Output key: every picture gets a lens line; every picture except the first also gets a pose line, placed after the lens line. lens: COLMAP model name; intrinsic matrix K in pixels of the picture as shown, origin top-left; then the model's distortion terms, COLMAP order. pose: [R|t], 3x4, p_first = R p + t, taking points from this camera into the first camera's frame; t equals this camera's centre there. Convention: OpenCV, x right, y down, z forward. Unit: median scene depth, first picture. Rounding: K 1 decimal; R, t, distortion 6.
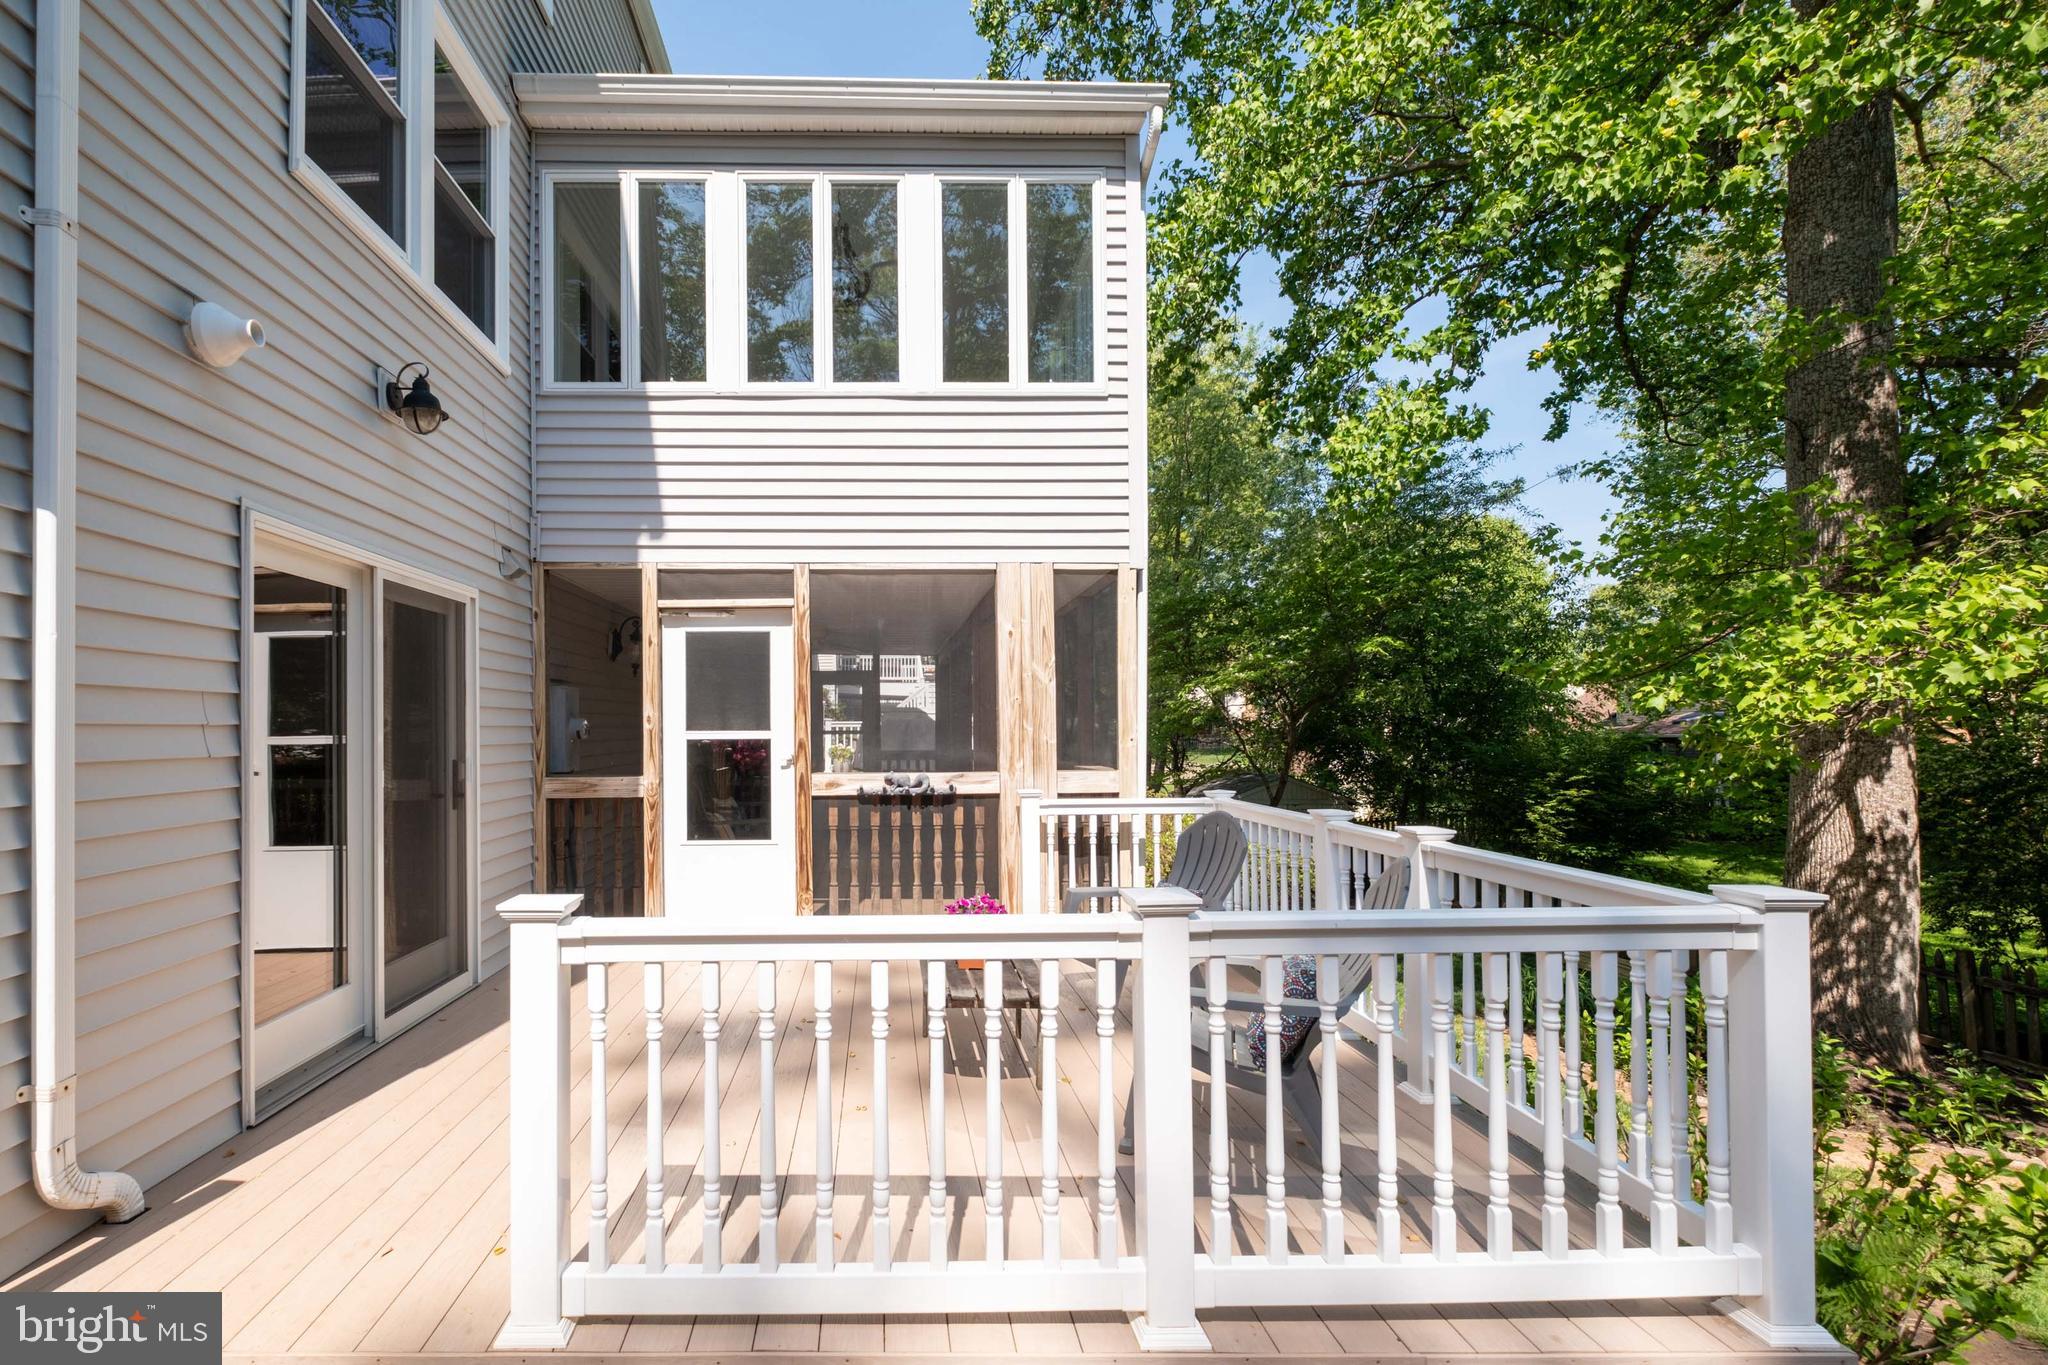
lens RADIAL K [[911.3, 0, 1023.0], [0, 911.3, 749.9], [0, 0, 1]] dist [0.009299, -0.000188]
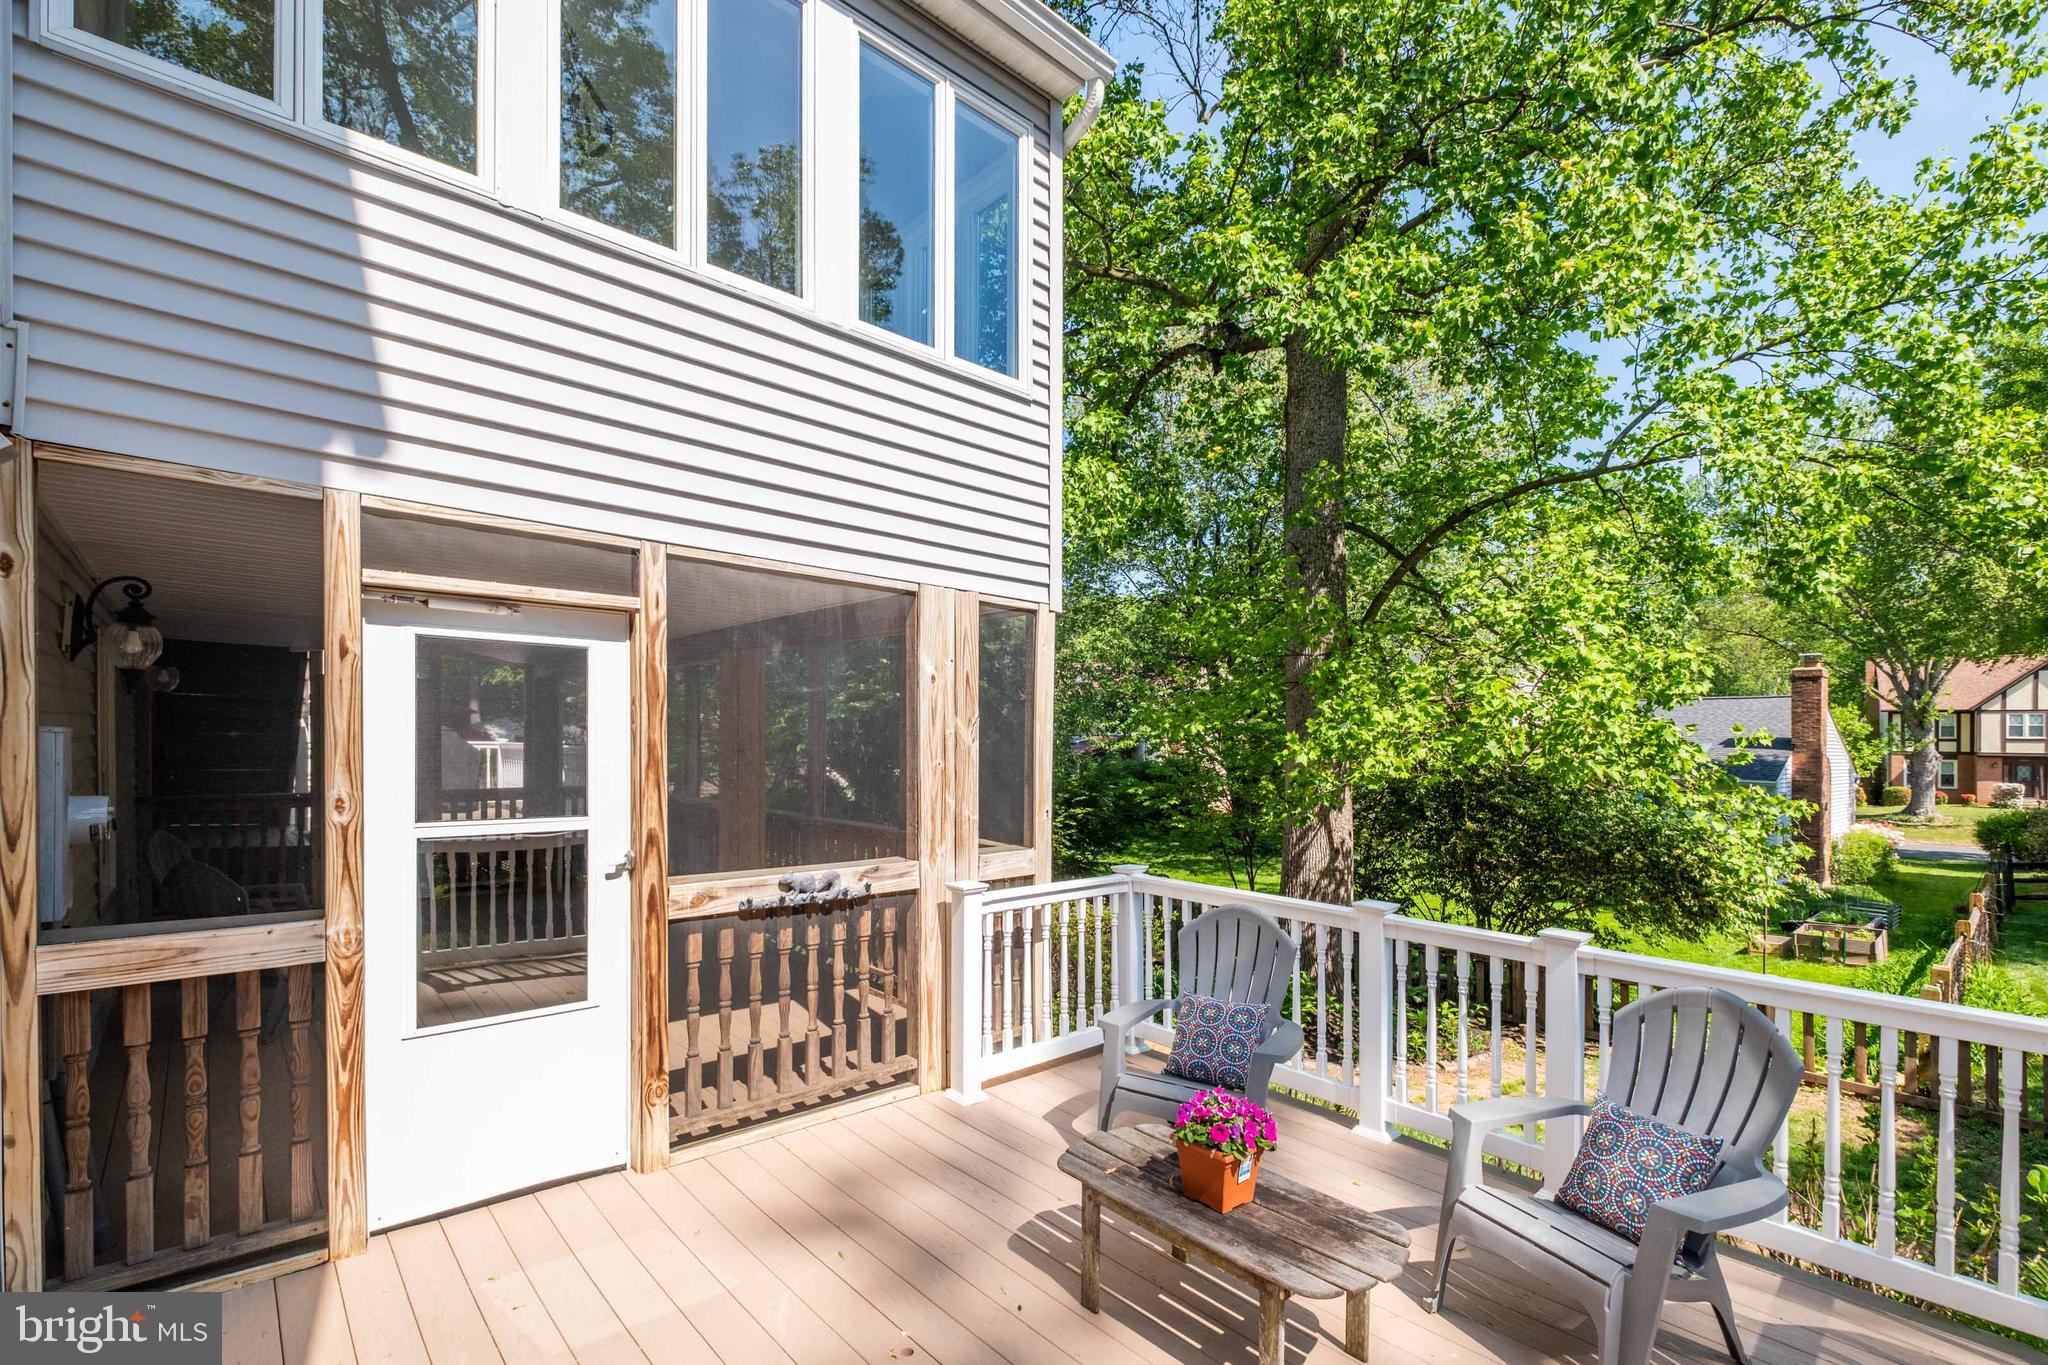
lens RADIAL K [[911.3, 0, 989.2], [0, 911.3, 744.0], [0, 0, 1]] dist [0.009299, -0.000188]
pose [[0.749644, 0.010610, 0.661756, -0.478644], [-0.018868, 0.999808, 0.005343, -0.076263], [-0.661572, -0.016491, 0.749700, 0.389511]]
